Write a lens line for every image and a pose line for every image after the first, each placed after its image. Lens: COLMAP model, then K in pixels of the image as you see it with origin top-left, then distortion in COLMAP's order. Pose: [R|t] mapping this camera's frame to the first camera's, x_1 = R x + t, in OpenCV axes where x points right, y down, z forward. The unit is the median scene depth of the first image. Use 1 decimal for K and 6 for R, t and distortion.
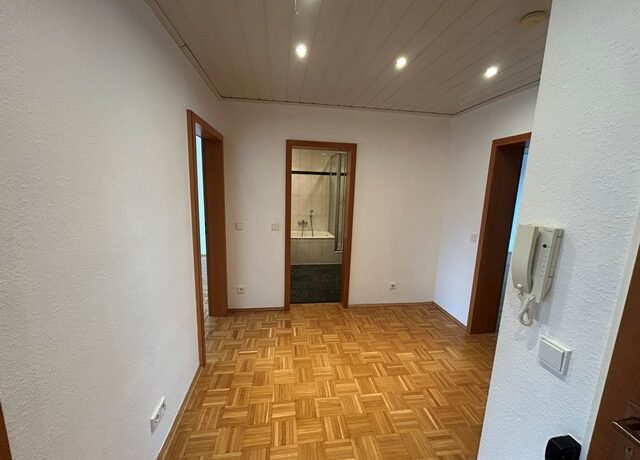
lens RADIAL K [[262.2, 0, 319.1], [0, 262.2, 236.3], [0, 0, 1]] dist [0.001748, 0.000420]
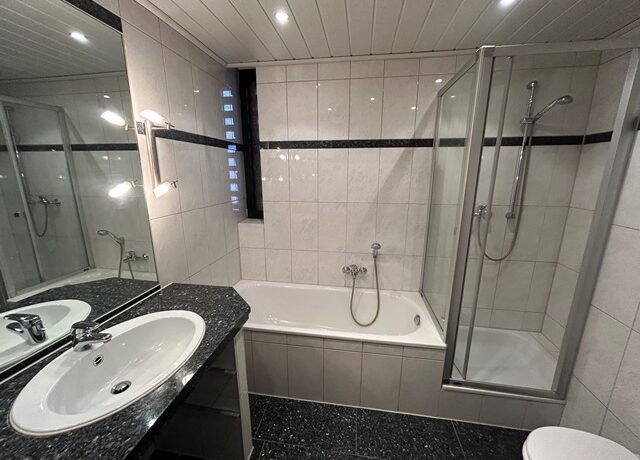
lens RADIAL K [[262.2, 0, 318.3], [0, 262.2, 226.2], [0, 0, 1]] dist [0.001748, 0.000420]
pose [[0.954204, 0.037259, -0.296827, 0.002557], [-0.015764, 0.997098, 0.074484, -0.150311], [0.298741, -0.066394, 0.952022, 0.611299]]
